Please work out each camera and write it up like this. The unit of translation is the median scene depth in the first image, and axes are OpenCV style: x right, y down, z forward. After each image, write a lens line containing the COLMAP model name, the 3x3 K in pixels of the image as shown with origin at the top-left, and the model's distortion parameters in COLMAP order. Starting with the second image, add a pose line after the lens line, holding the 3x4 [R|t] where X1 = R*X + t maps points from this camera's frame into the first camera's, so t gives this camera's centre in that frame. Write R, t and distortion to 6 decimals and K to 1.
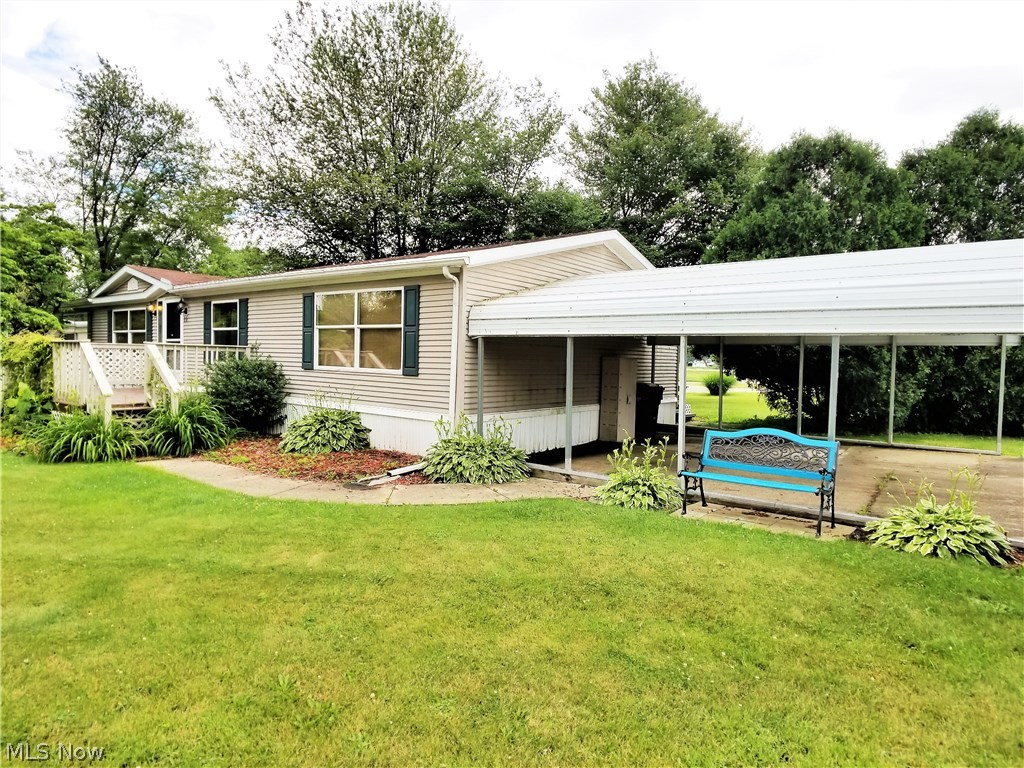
lens RADIAL K [[613.4, 0, 511.3], [0, 613.4, 388.7], [0, 0, 1]] dist [0.005371, -0.007640]
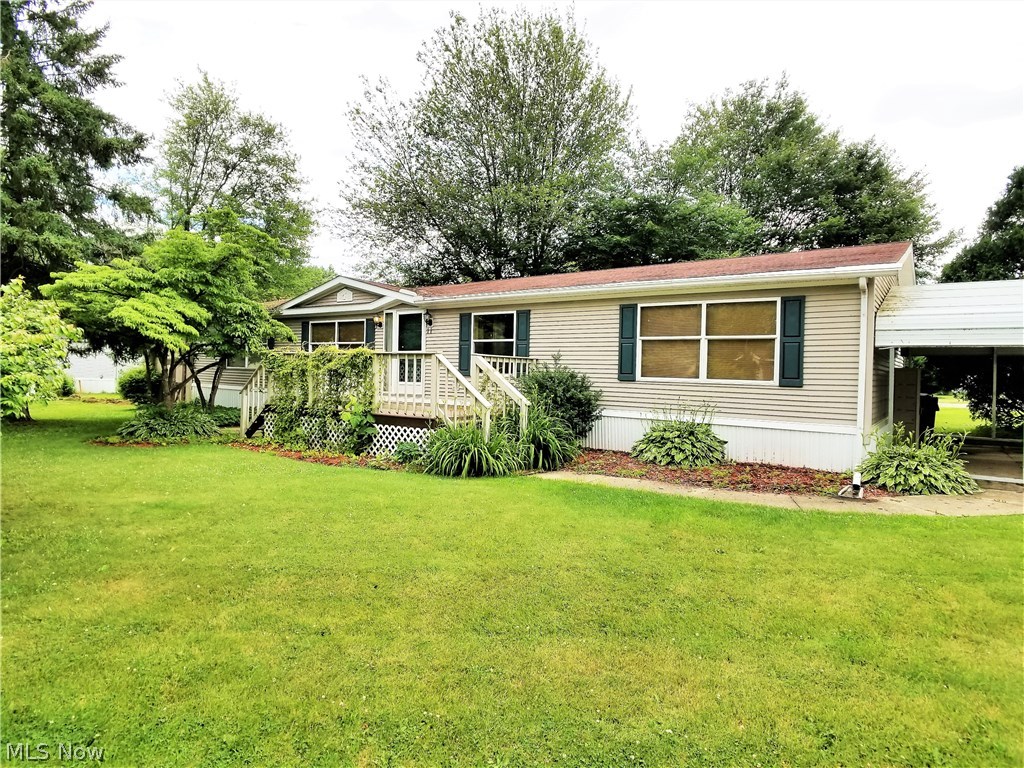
lens RADIAL K [[613.4, 0, 511.8], [0, 613.4, 380.9], [0, 0, 1]] dist [0.005371, -0.007640]
pose [[0.999569, -0.002415, 0.029255, -0.525476], [0.003393, 0.999436, -0.033406, 0.000910], [-0.029158, 0.033491, 0.999014, 0.016637]]
